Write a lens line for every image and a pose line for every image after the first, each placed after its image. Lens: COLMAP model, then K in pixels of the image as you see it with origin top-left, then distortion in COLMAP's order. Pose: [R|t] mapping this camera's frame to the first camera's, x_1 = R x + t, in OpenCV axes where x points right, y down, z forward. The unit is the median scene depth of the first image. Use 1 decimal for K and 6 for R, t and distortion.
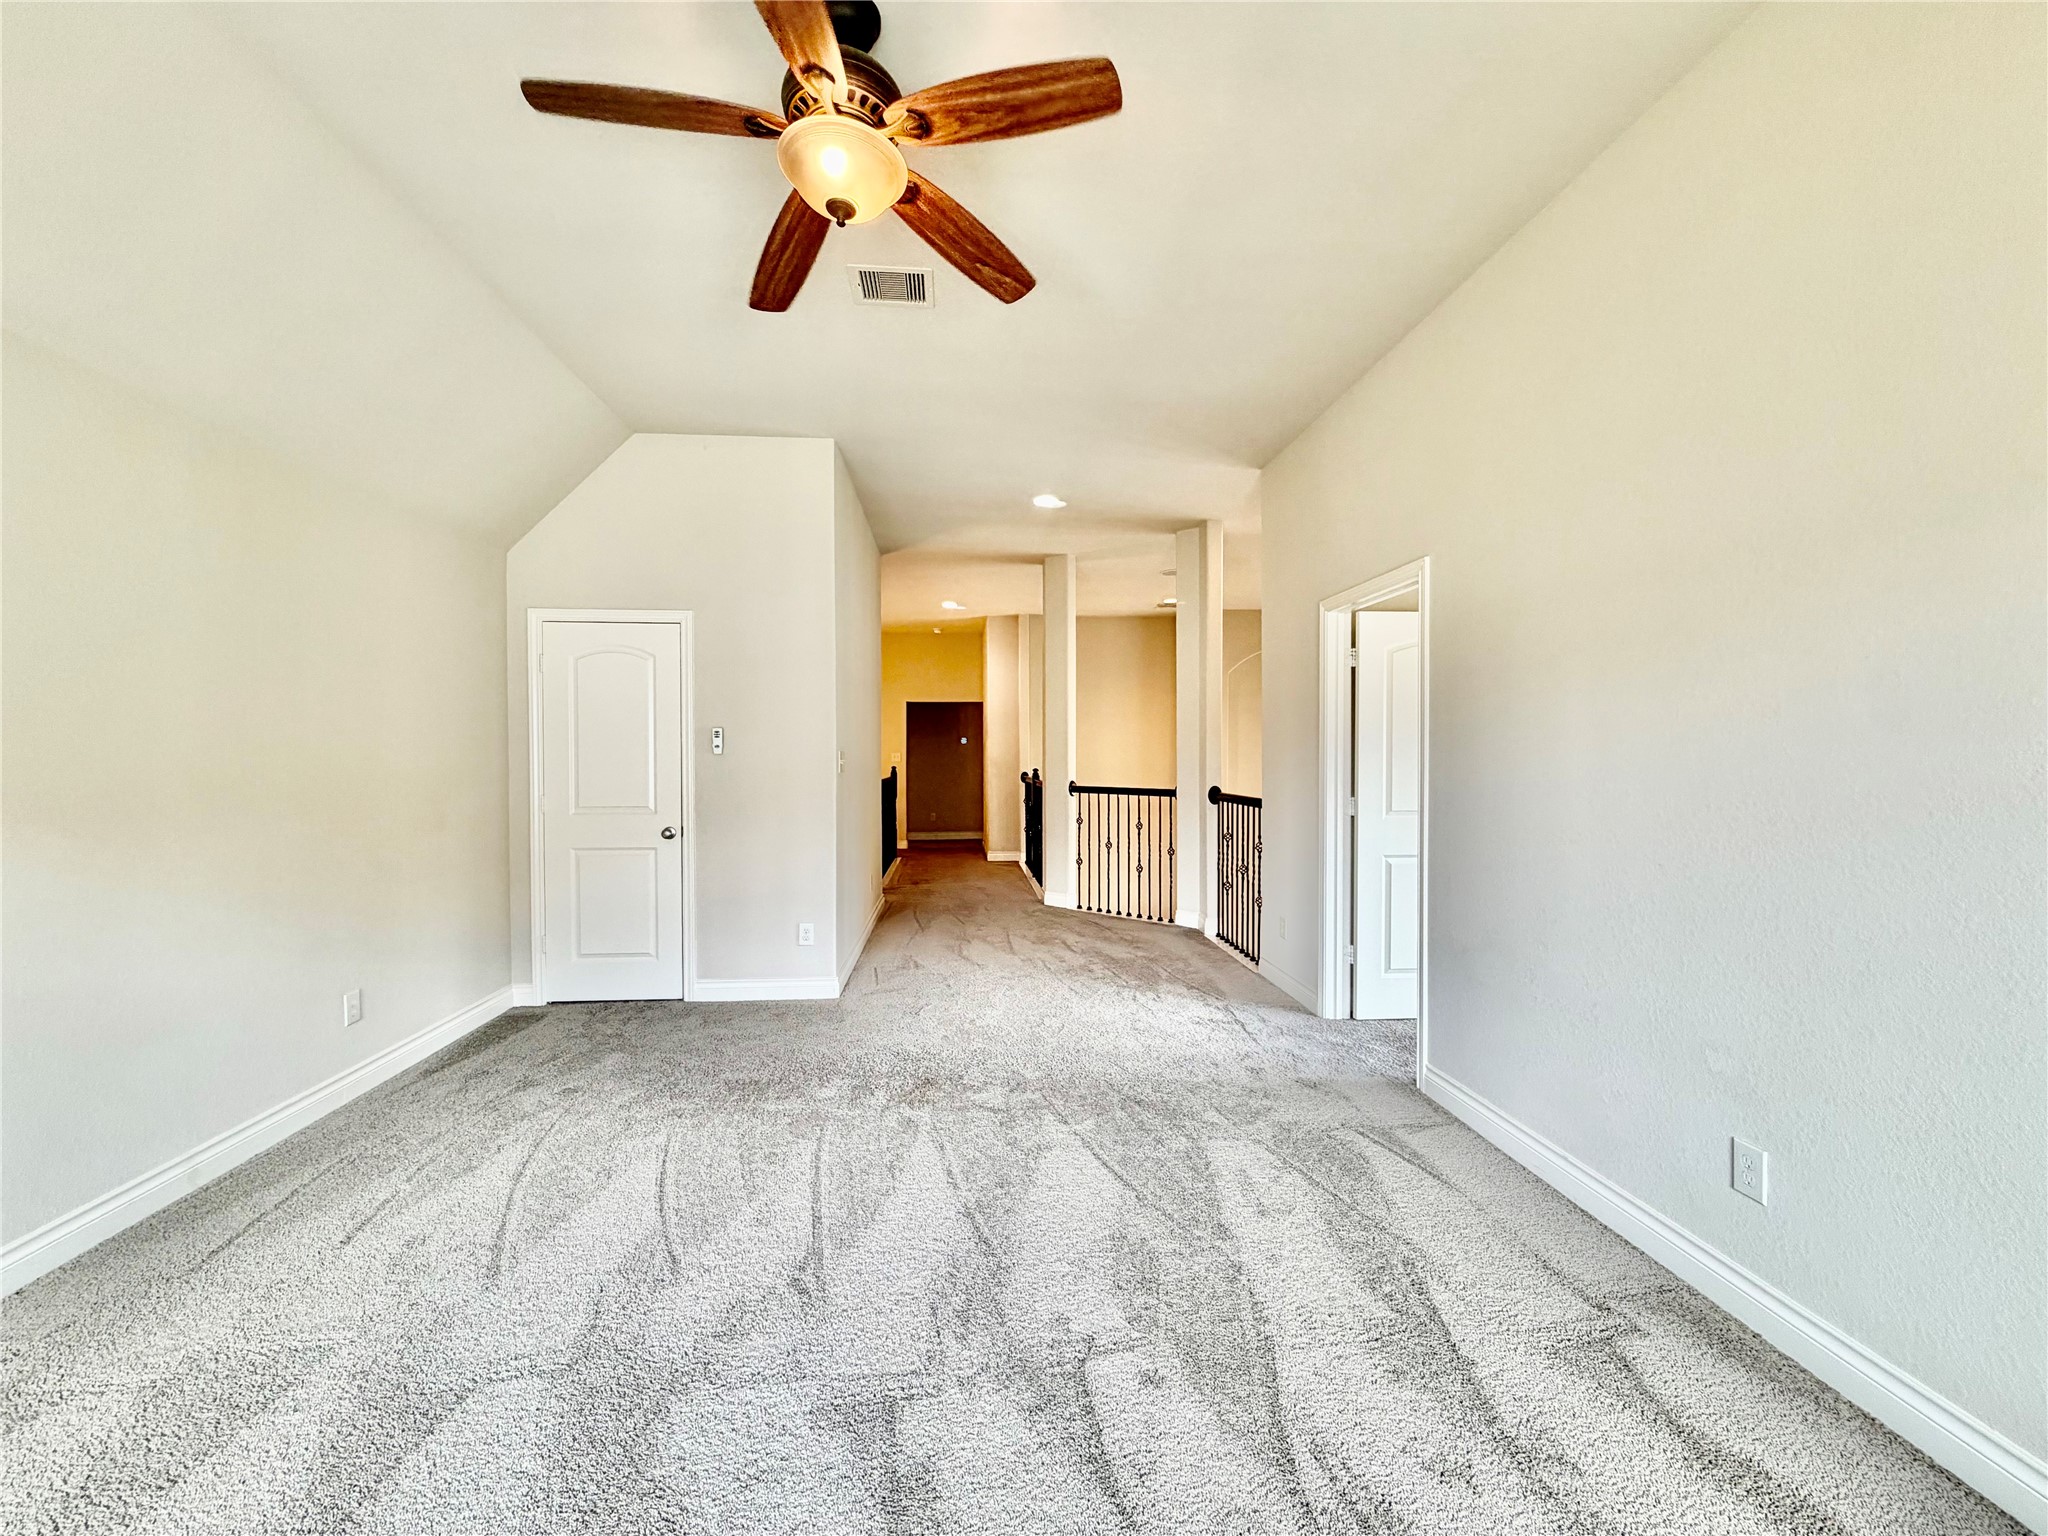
lens RADIAL K [[813.8, 0, 1025.7], [0, 813.8, 762.5], [0, 0, 1]] dist [0.000253, 0.000712]
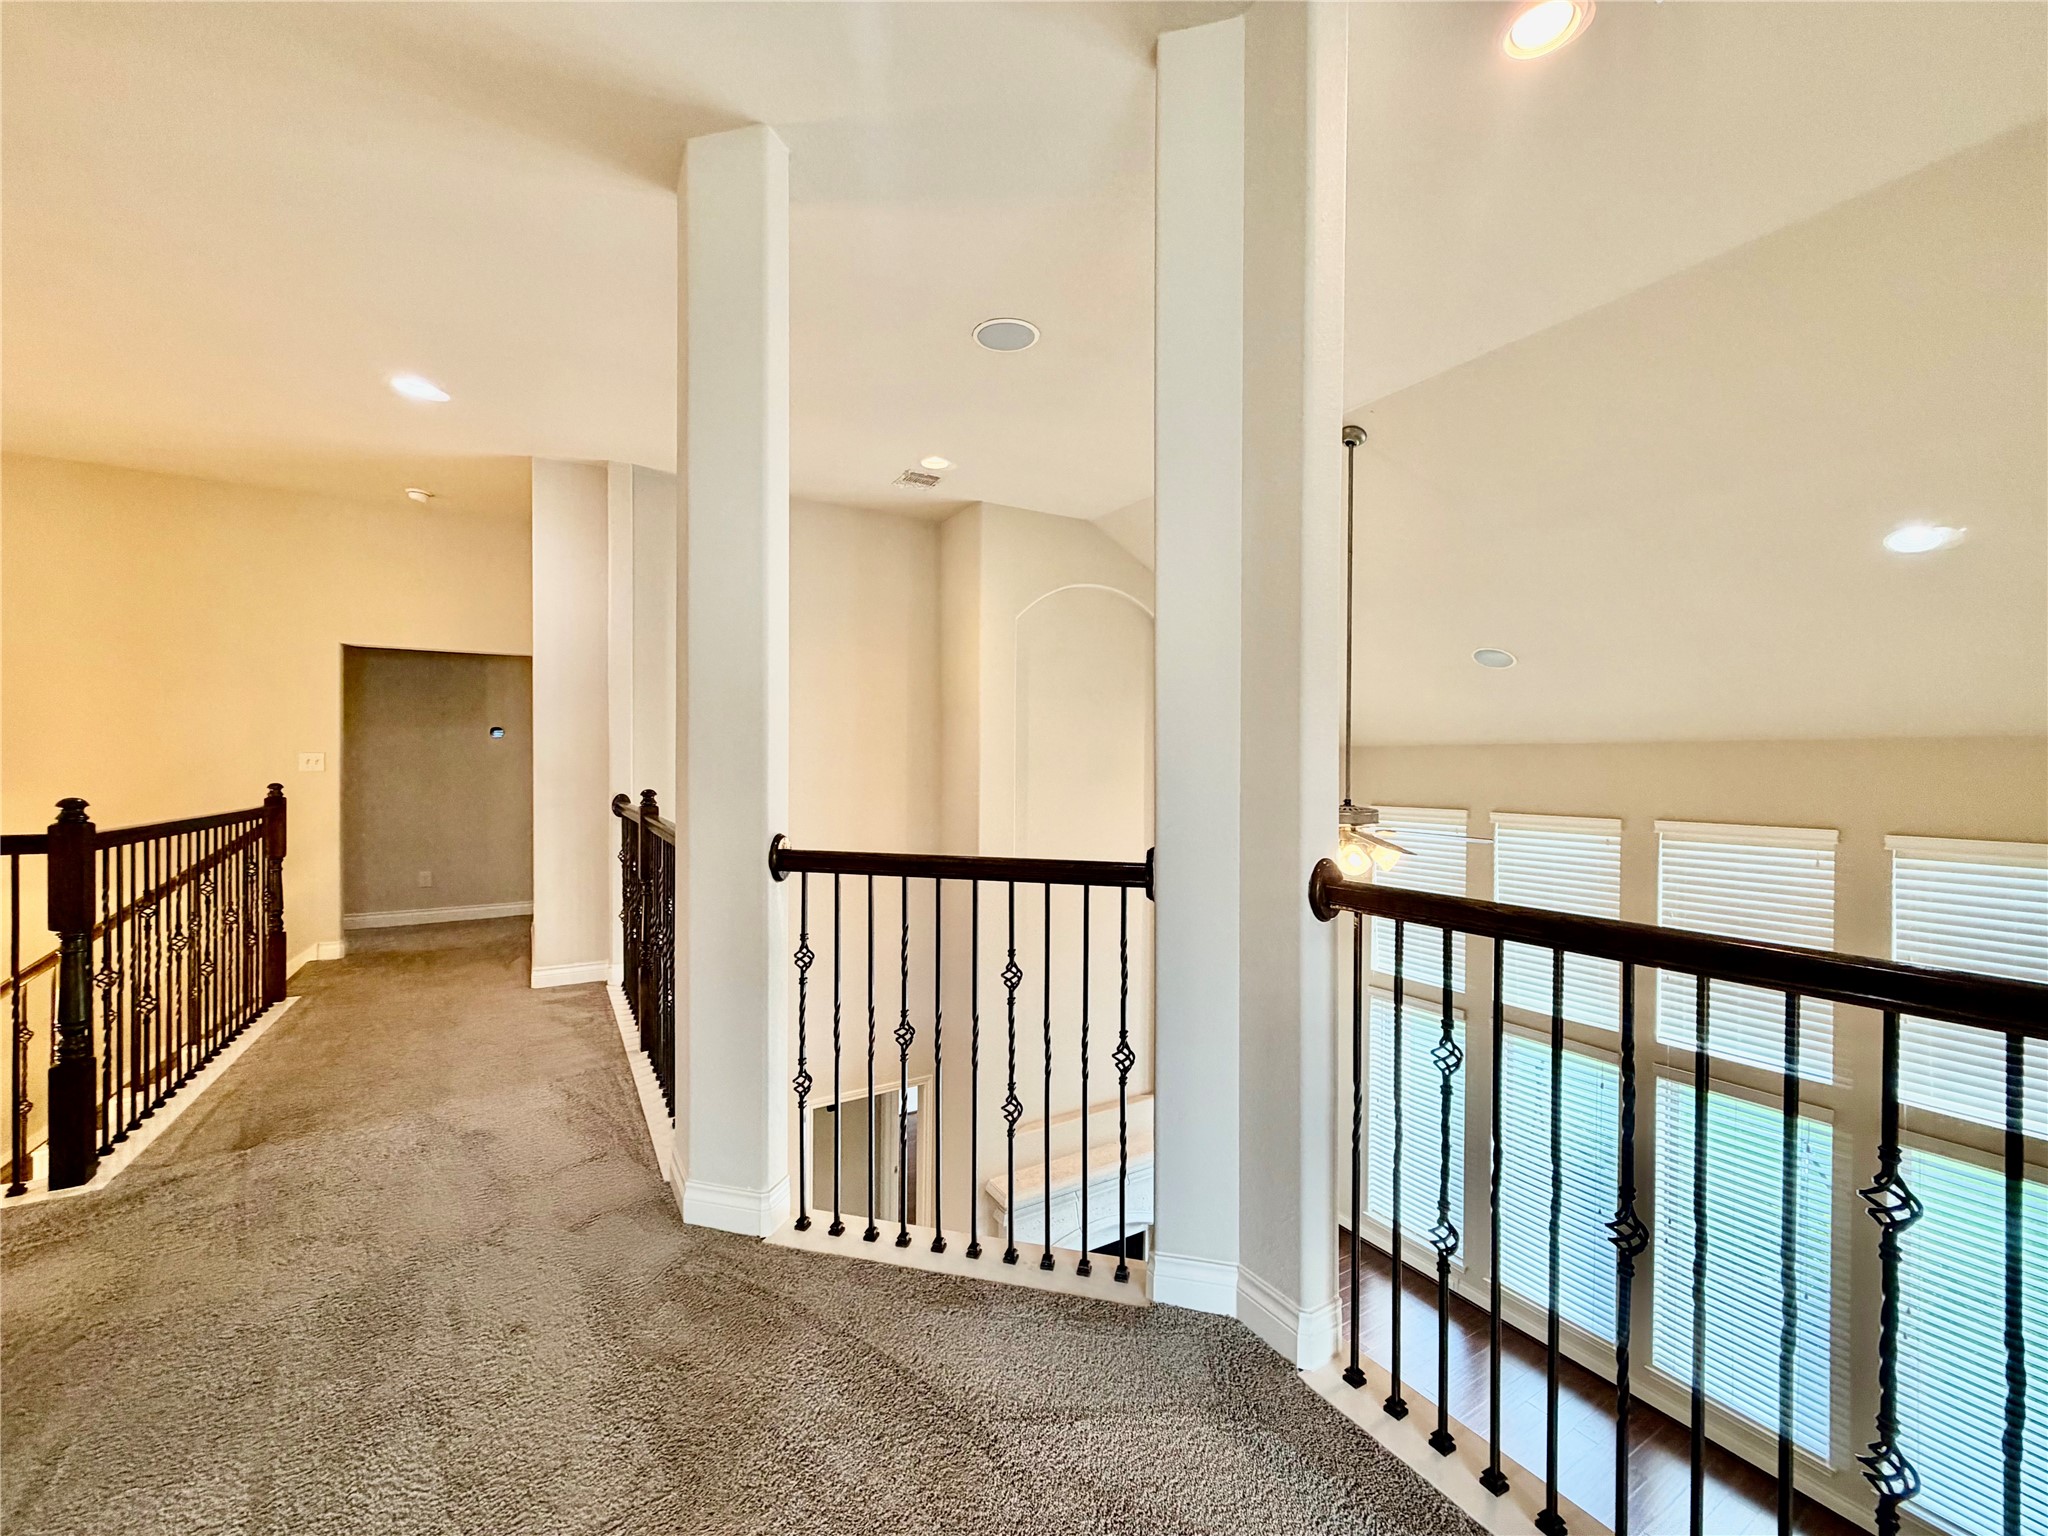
lens RADIAL K [[813.8, 0, 1045.6], [0, 813.8, 761.4], [0, 0, 1]] dist [0.000253, 0.000712]
pose [[0.890076, 0.003191, 0.455801, 0.002808], [-0.000261, 0.999979, -0.006491, -0.003981], [-0.455812, 0.005658, 0.890058, 0.503711]]
